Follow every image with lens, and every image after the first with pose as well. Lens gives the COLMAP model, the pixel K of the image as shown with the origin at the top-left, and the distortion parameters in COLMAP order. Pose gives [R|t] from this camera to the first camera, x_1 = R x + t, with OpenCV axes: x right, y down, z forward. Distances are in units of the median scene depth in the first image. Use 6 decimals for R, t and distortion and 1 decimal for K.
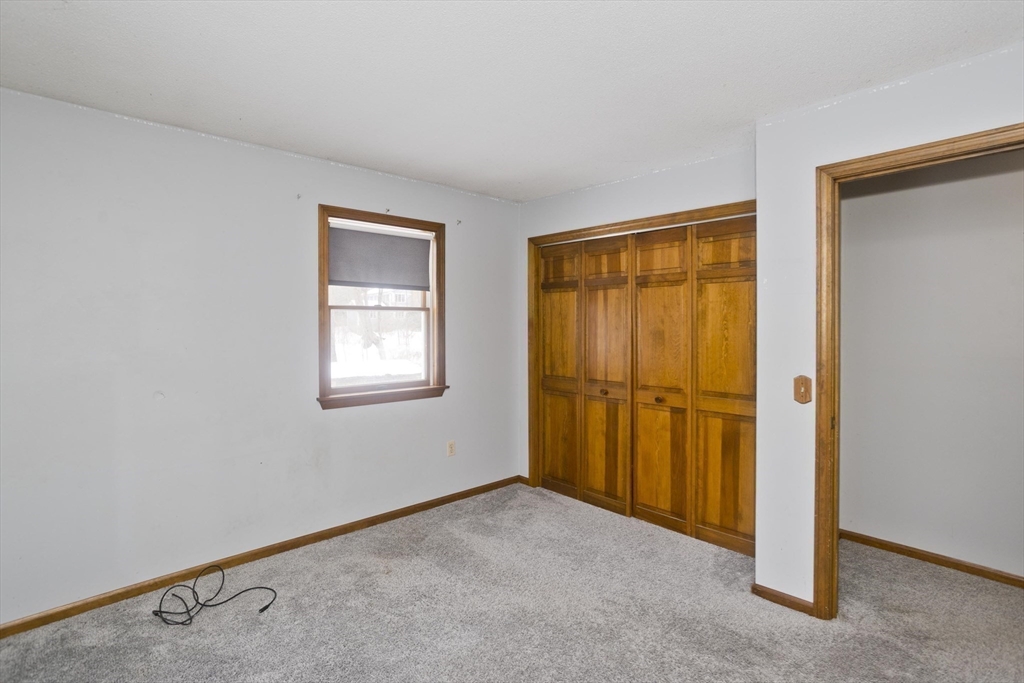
lens RADIAL K [[495.5, 0, 506.0], [0, 495.5, 330.0], [0, 0, 1]] dist [-0.029819, 0.000937]
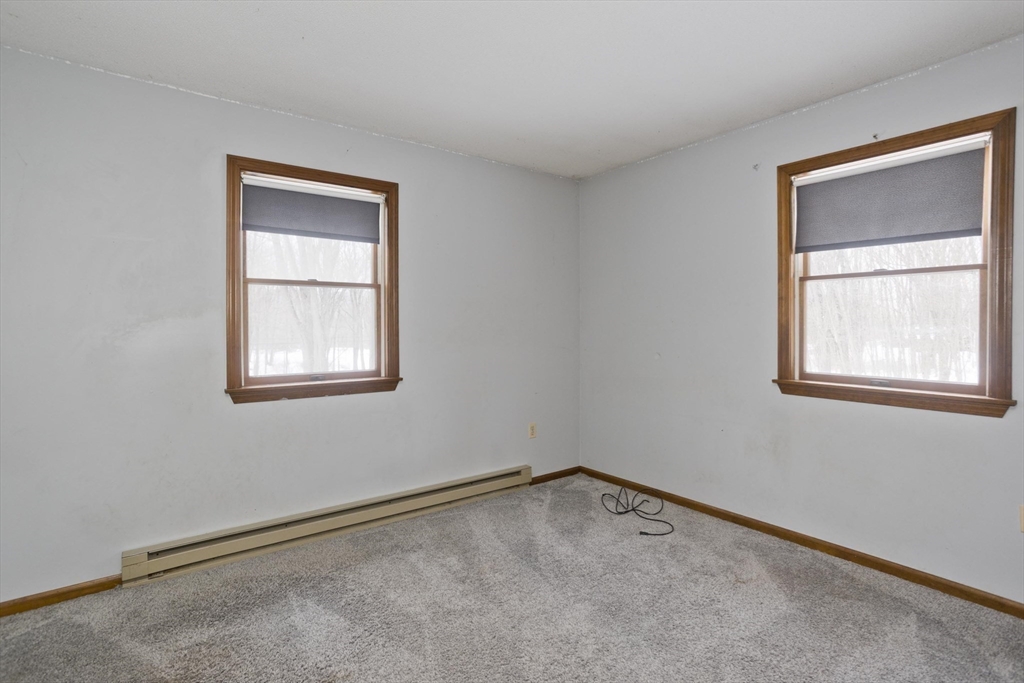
lens RADIAL K [[495.5, 0, 506.0], [0, 495.5, 330.0], [0, 0, 1]] dist [-0.029819, 0.000937]
pose [[-0.110067, 0.015981, -0.993796, 0.576506], [-0.007180, 0.999832, 0.016873, 0.034798], [0.993898, 0.008992, -0.109934, 0.601884]]
